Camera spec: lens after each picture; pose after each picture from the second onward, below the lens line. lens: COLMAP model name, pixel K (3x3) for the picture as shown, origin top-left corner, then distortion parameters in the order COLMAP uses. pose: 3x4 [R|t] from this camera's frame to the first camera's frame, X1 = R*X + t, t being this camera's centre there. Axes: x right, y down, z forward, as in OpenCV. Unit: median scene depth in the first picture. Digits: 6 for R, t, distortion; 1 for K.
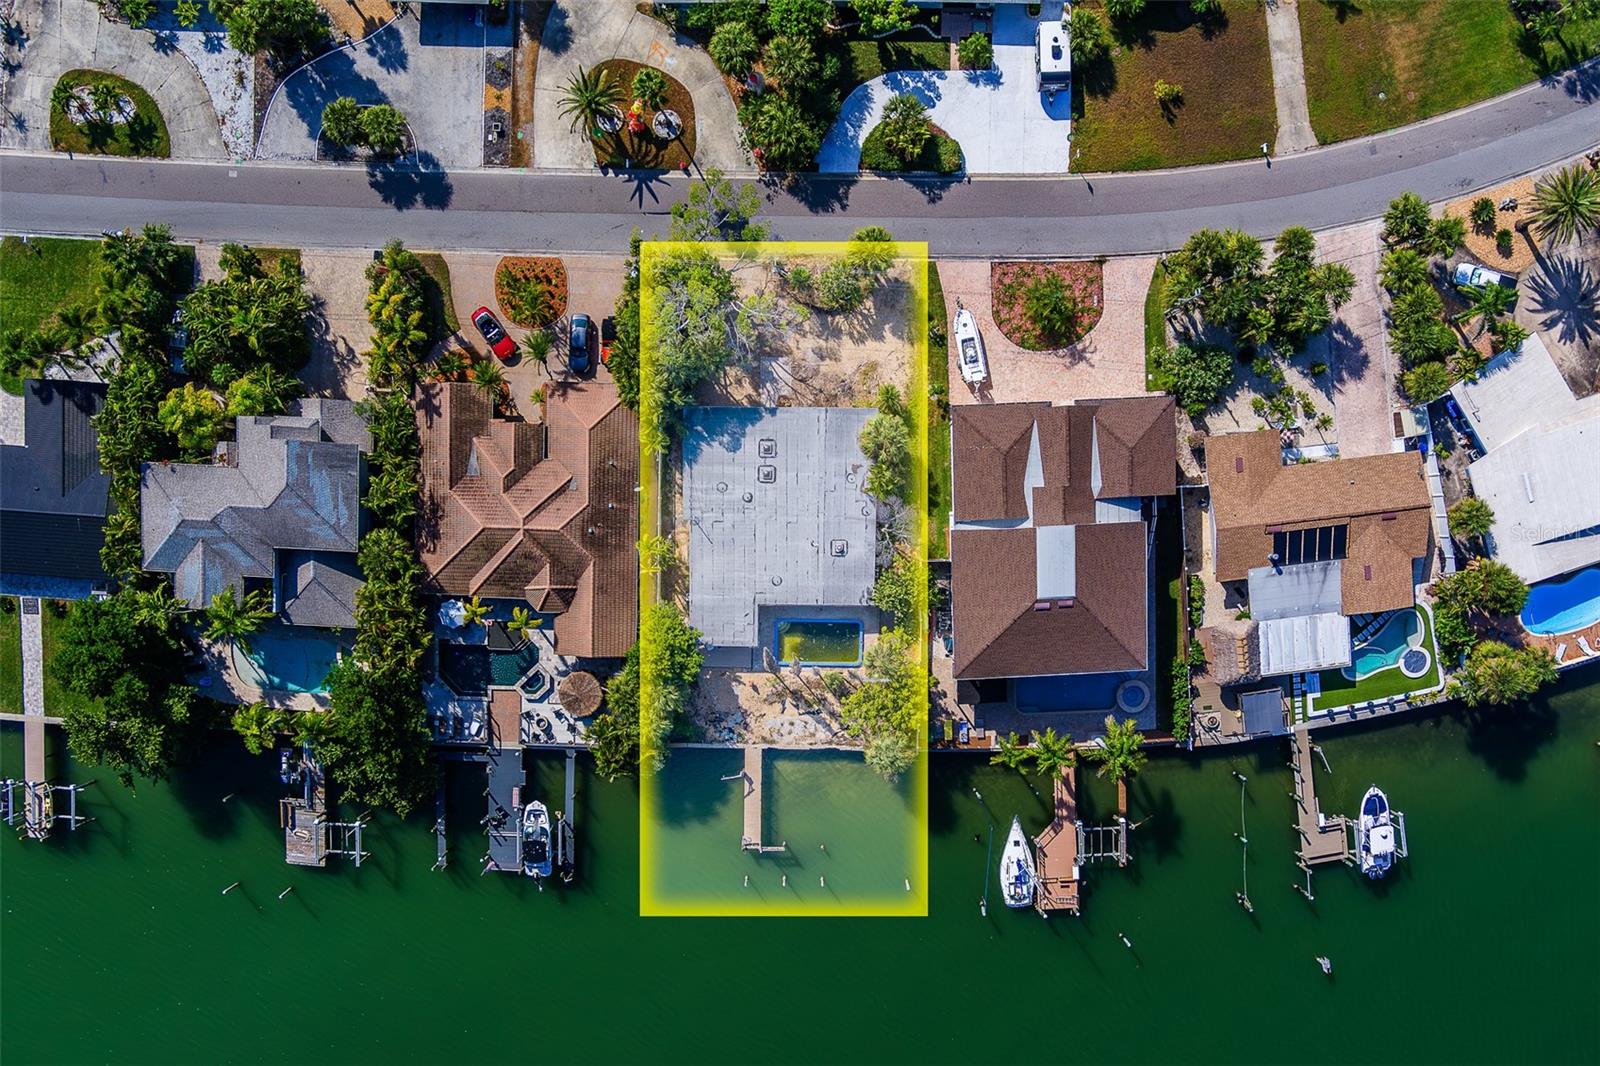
lens RADIAL K [[1281.4, 0, 800.0], [0, 1281.4, 533.0], [0, 0, 1]] dist [-0.058249, 0.011665]
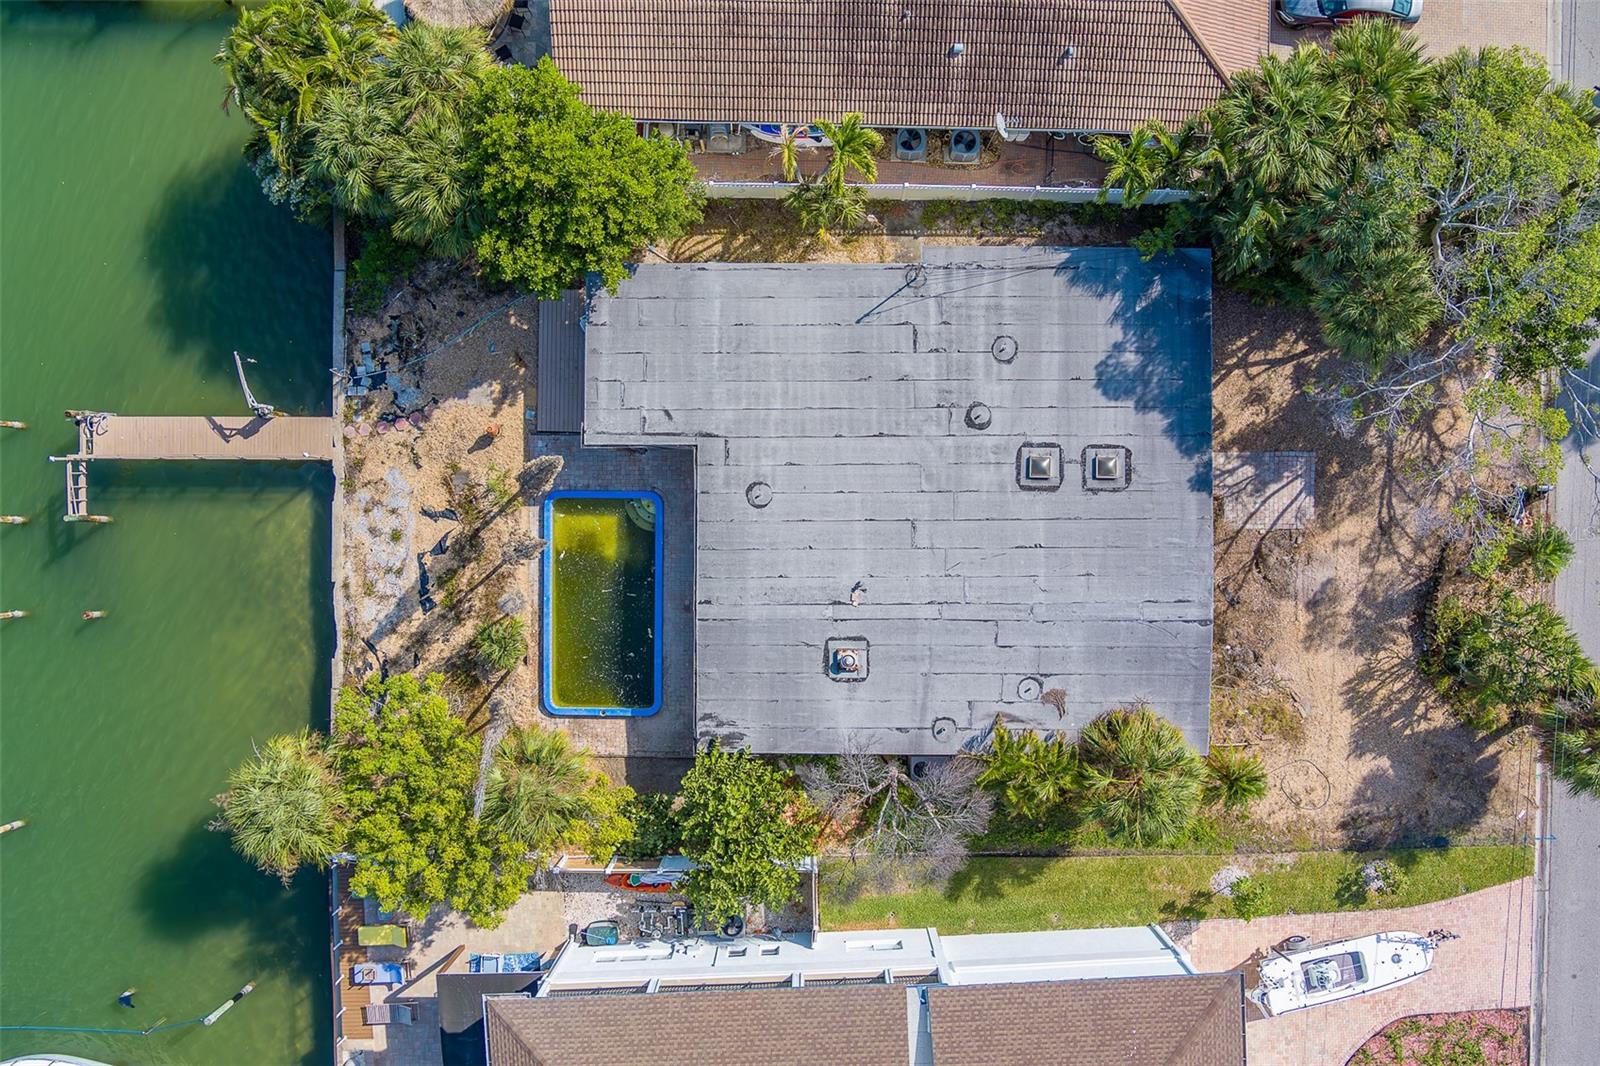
lens RADIAL K [[1281.4, 0, 800.0], [0, 1281.4, 533.0], [0, 0, 1]] dist [-0.058249, 0.011665]
pose [[0.006357, 0.999951, 0.007605, -0.009488], [-0.999973, 0.006327, 0.003867, 0.023648], [0.003819, -0.007629, 0.999964, 0.609736]]
